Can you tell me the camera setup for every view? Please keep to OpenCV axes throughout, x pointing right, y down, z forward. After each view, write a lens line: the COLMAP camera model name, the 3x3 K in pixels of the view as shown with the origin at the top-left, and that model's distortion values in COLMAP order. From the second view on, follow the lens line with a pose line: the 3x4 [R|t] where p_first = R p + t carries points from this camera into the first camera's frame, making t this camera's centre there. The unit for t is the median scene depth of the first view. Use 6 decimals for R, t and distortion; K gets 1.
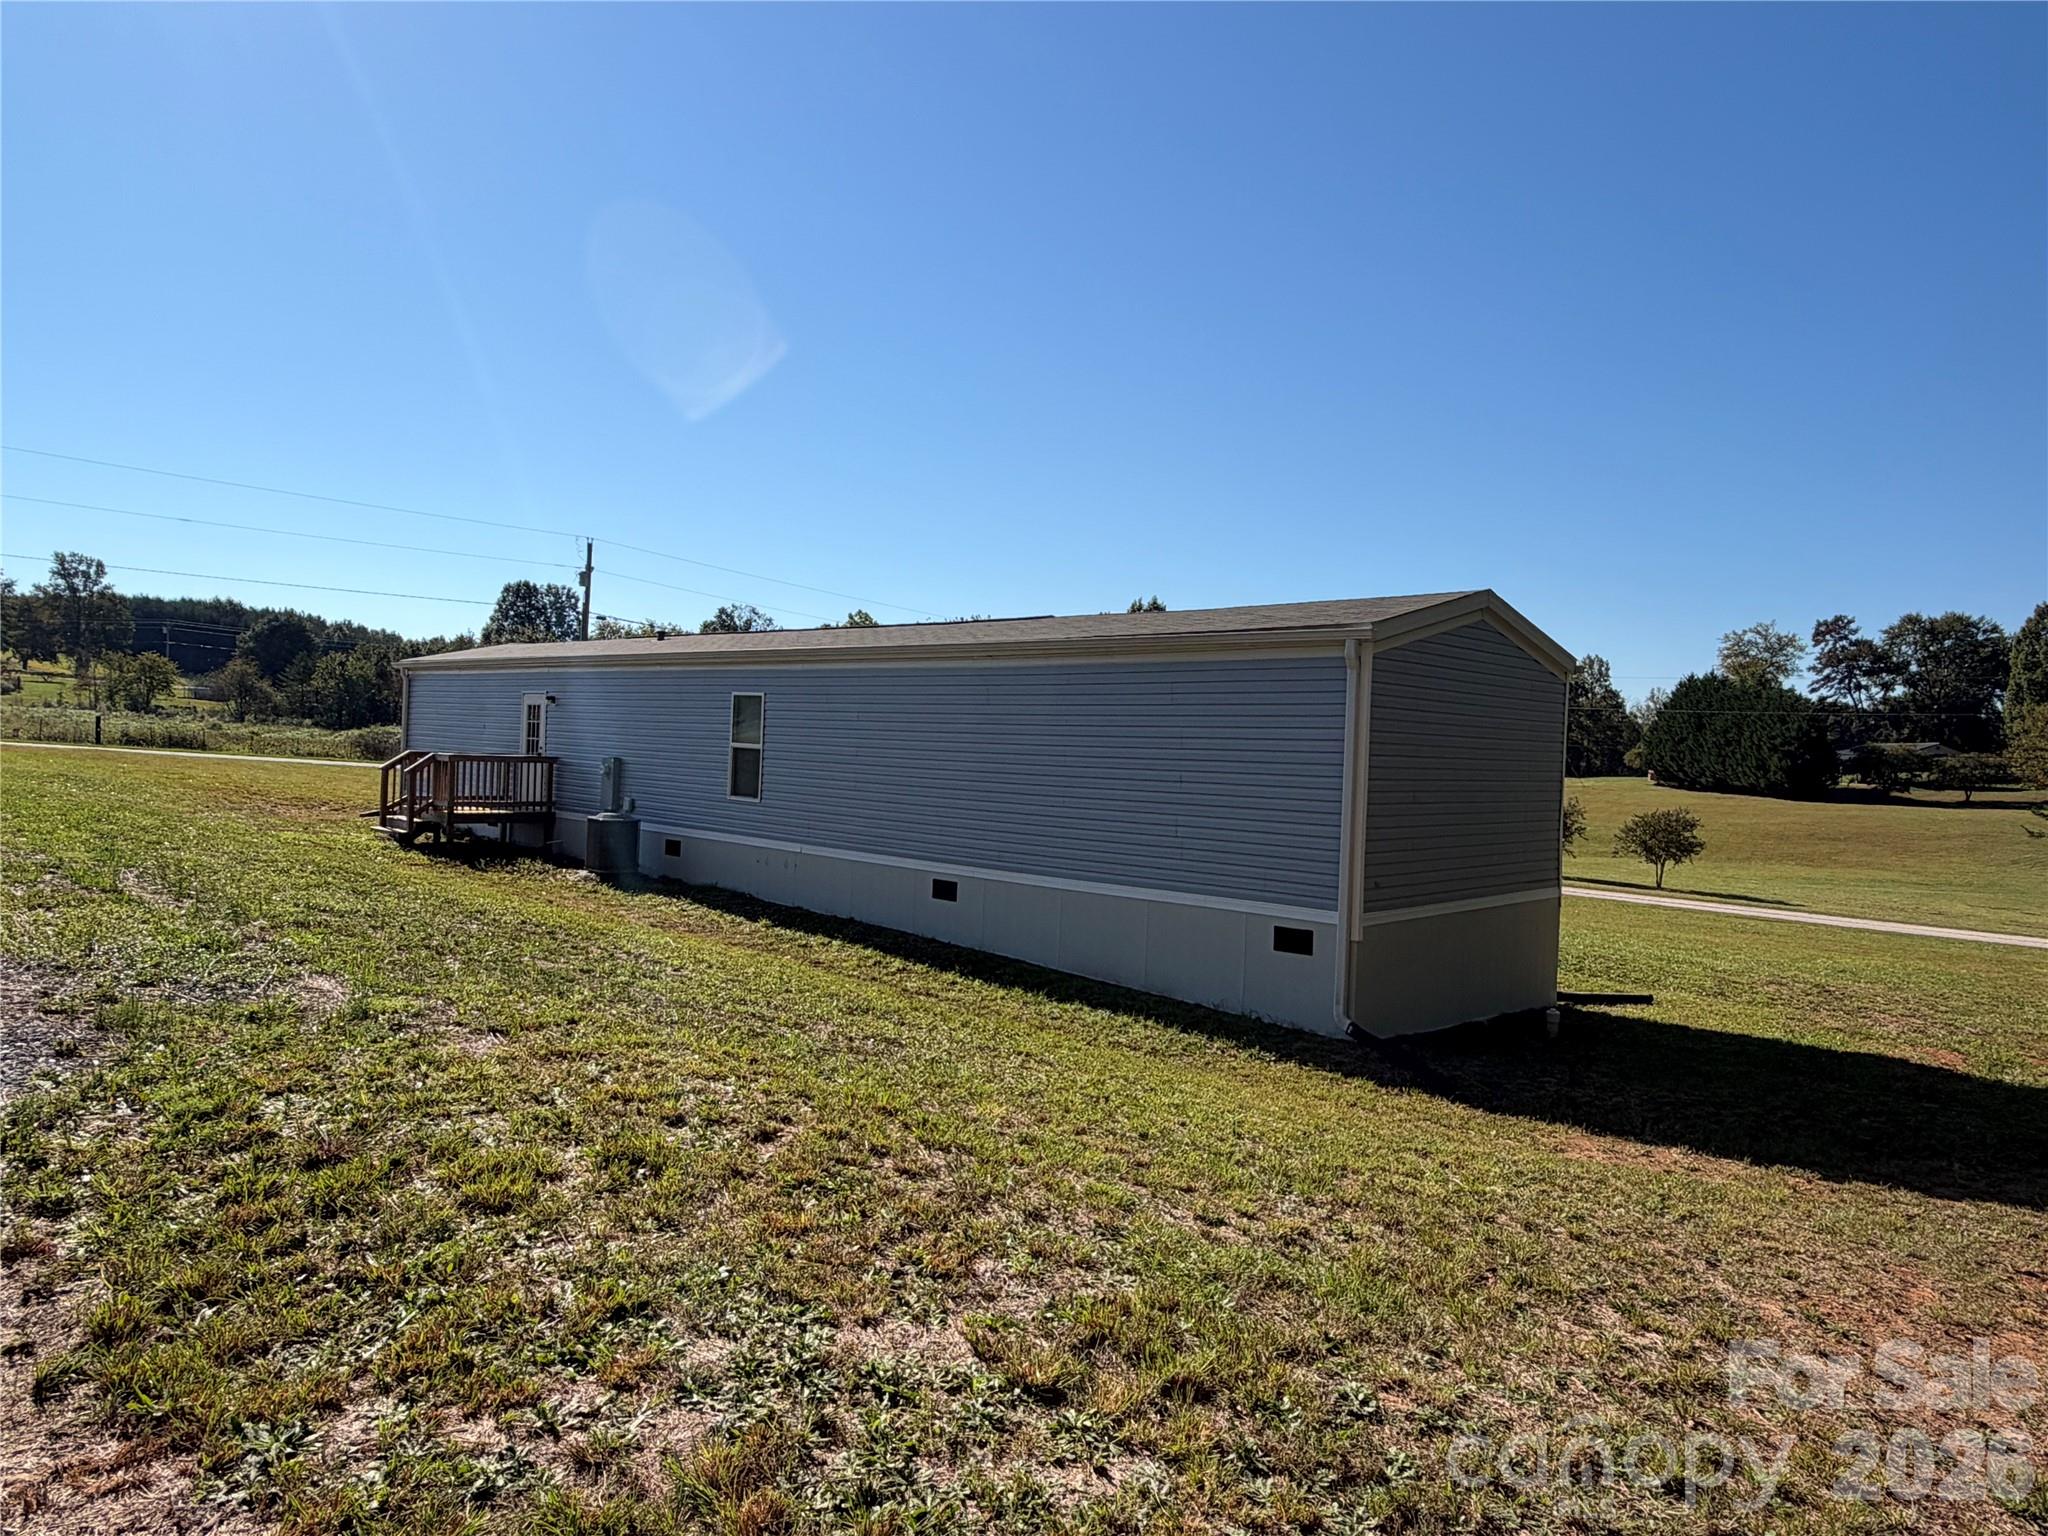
lens RADIAL K [[1301.1, 0, 1022.8], [0, 1301.1, 765.6], [0, 0, 1]] dist [-0.001710, 0.000070]
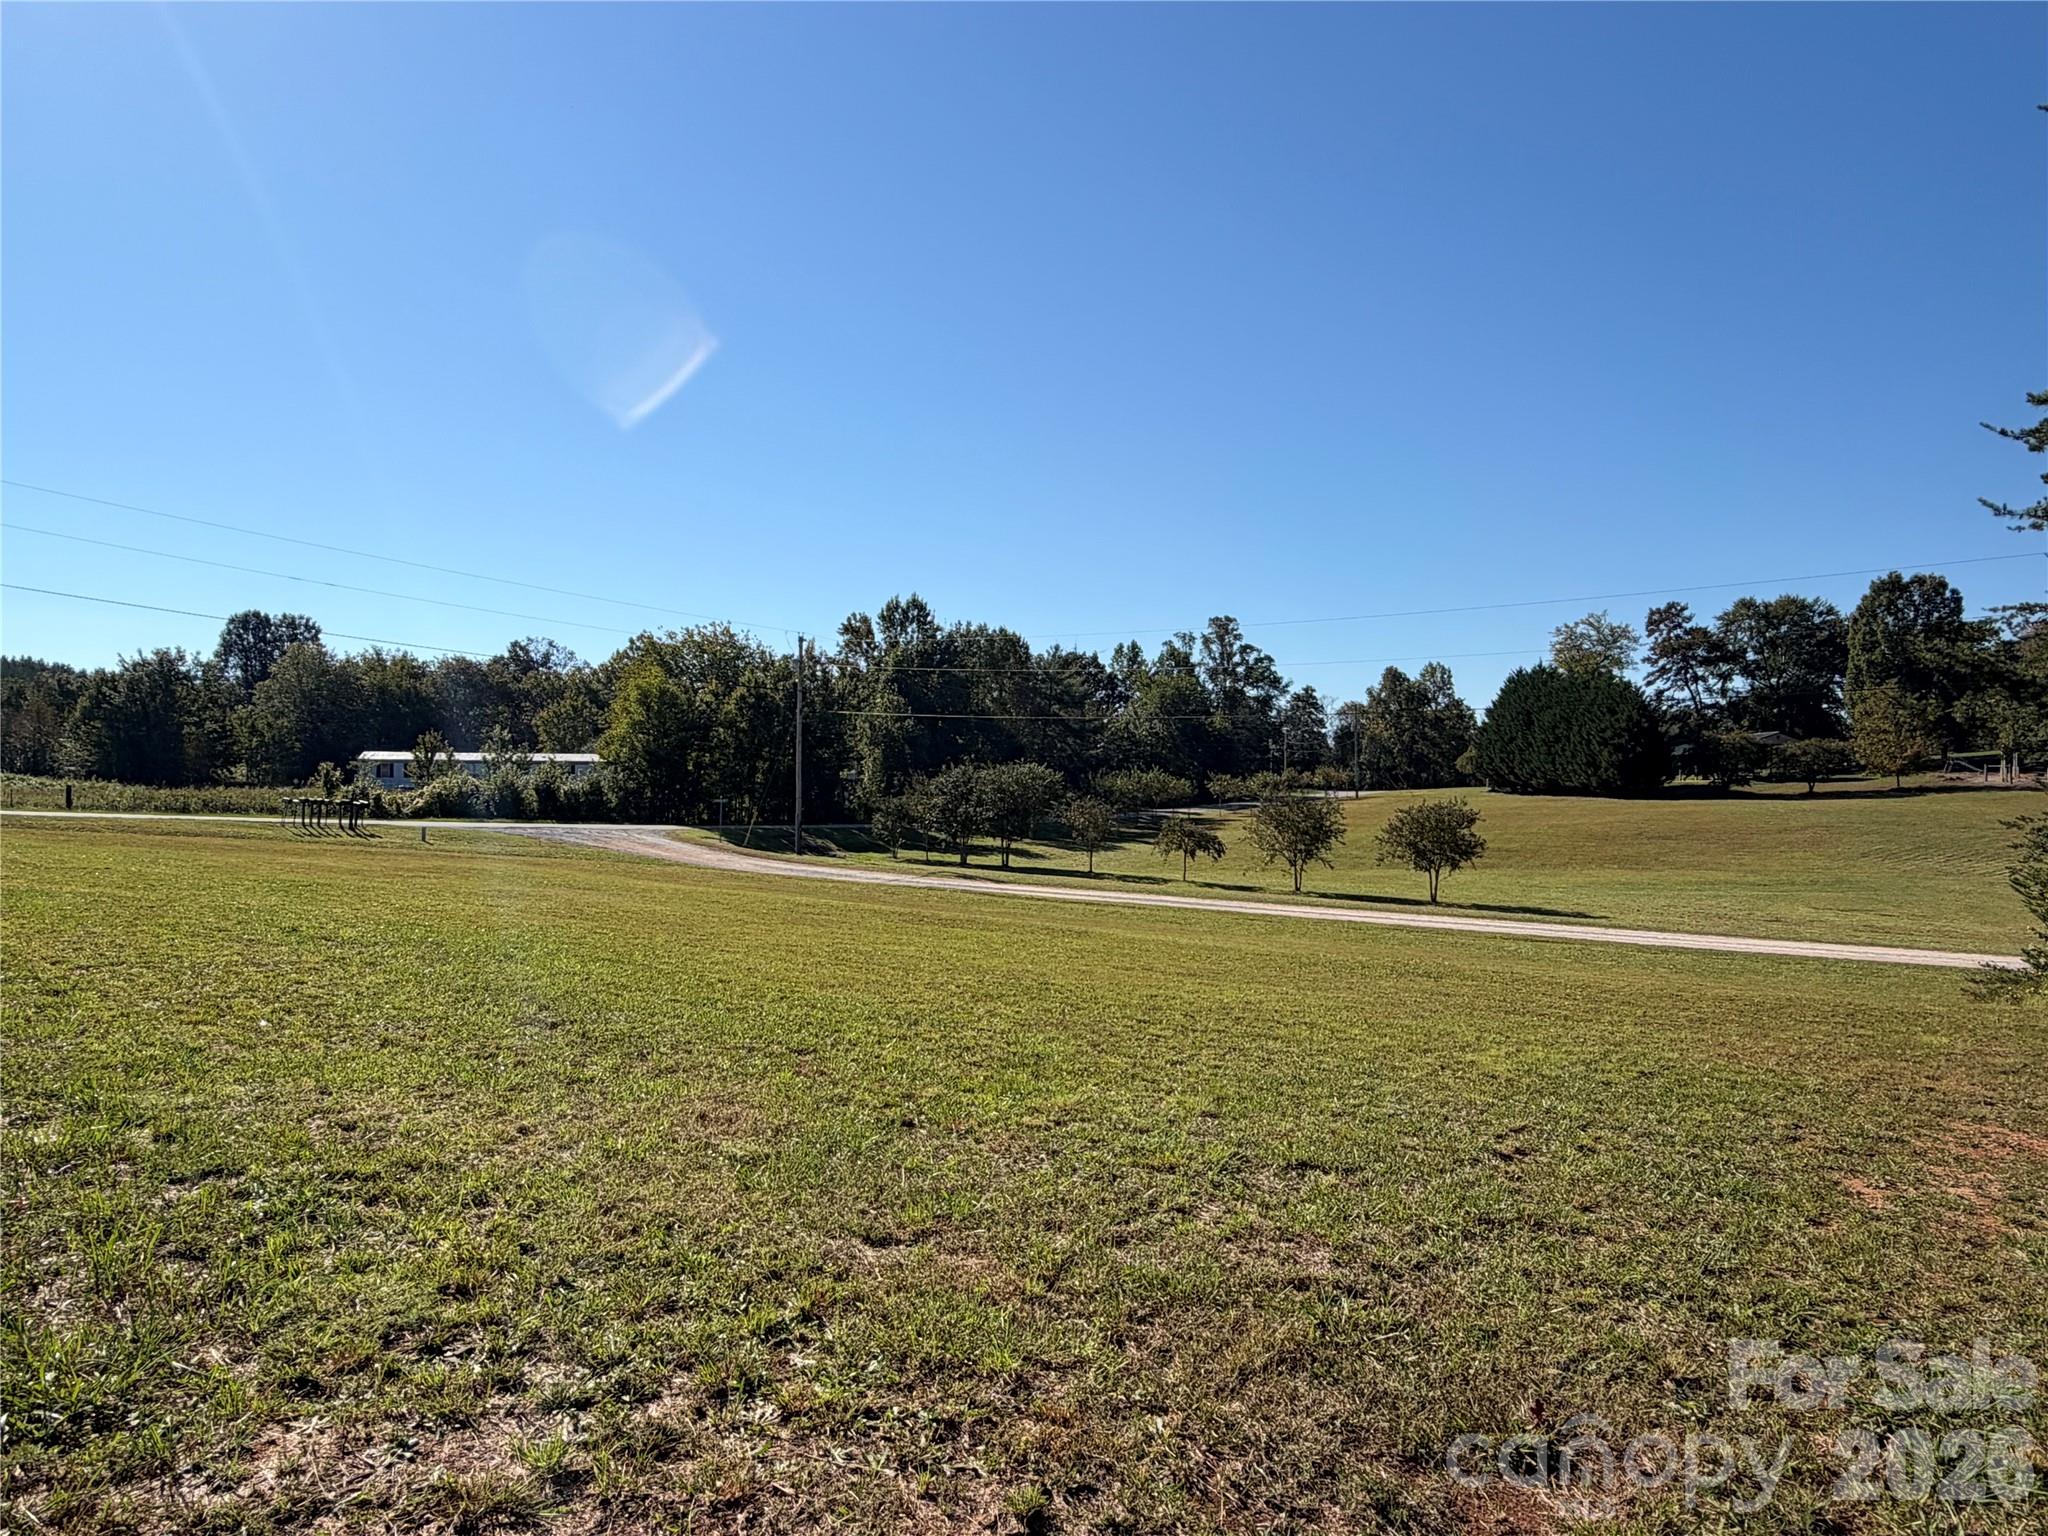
lens RADIAL K [[1301.1, 0, 1028.2], [0, 1301.1, 770.1], [0, 0, 1]] dist [-0.001710, 0.000070]
pose [[0.995881, -0.034377, 0.083901, 0.088776], [0.036758, 0.998960, -0.026994, 0.013002], [-0.082886, 0.029967, 0.996108, 0.117084]]
